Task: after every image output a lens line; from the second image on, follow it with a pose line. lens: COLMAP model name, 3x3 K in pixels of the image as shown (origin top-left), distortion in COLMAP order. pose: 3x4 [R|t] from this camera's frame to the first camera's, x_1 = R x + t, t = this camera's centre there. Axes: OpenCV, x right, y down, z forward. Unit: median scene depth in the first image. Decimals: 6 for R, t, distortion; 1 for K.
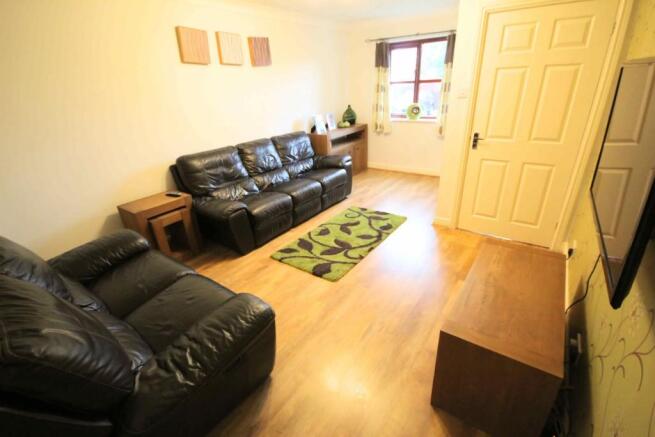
lens RADIAL K [[302.9, 0, 325.9], [0, 302.9, 221.4], [0, 0, 1]] dist [-0.001232, -0.000188]
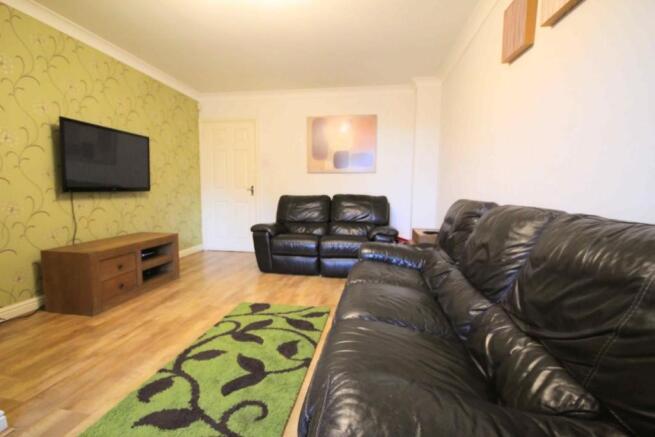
lens RADIAL K [[302.9, 0, 325.9], [0, 302.9, 221.4], [0, 0, 1]] dist [-0.001232, -0.000188]
pose [[-0.892204, 0.086990, -0.443176, 0.157022], [-0.156435, 0.861006, 0.483939, -0.439647], [0.423675, 0.501100, -0.754585, 1.335026]]
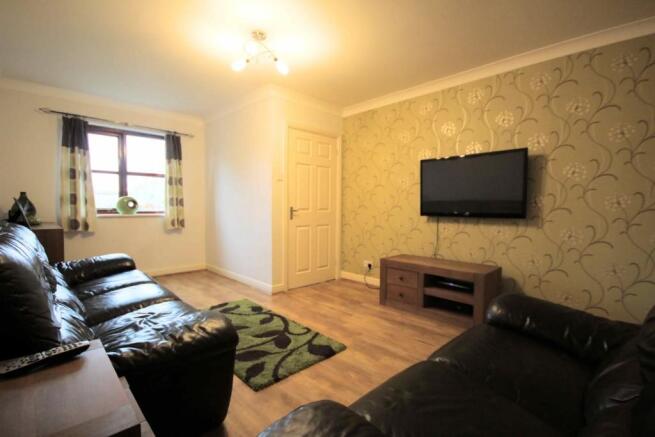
lens RADIAL K [[302.9, 0, 325.9], [0, 302.9, 221.4], [0, 0, 1]] dist [-0.001232, -0.000188]
pose [[0.179396, 0.001570, 0.983776, -0.642125], [0.393933, 0.916212, -0.073297, -0.071204], [-0.901462, 0.400691, 0.163747, 0.583749]]
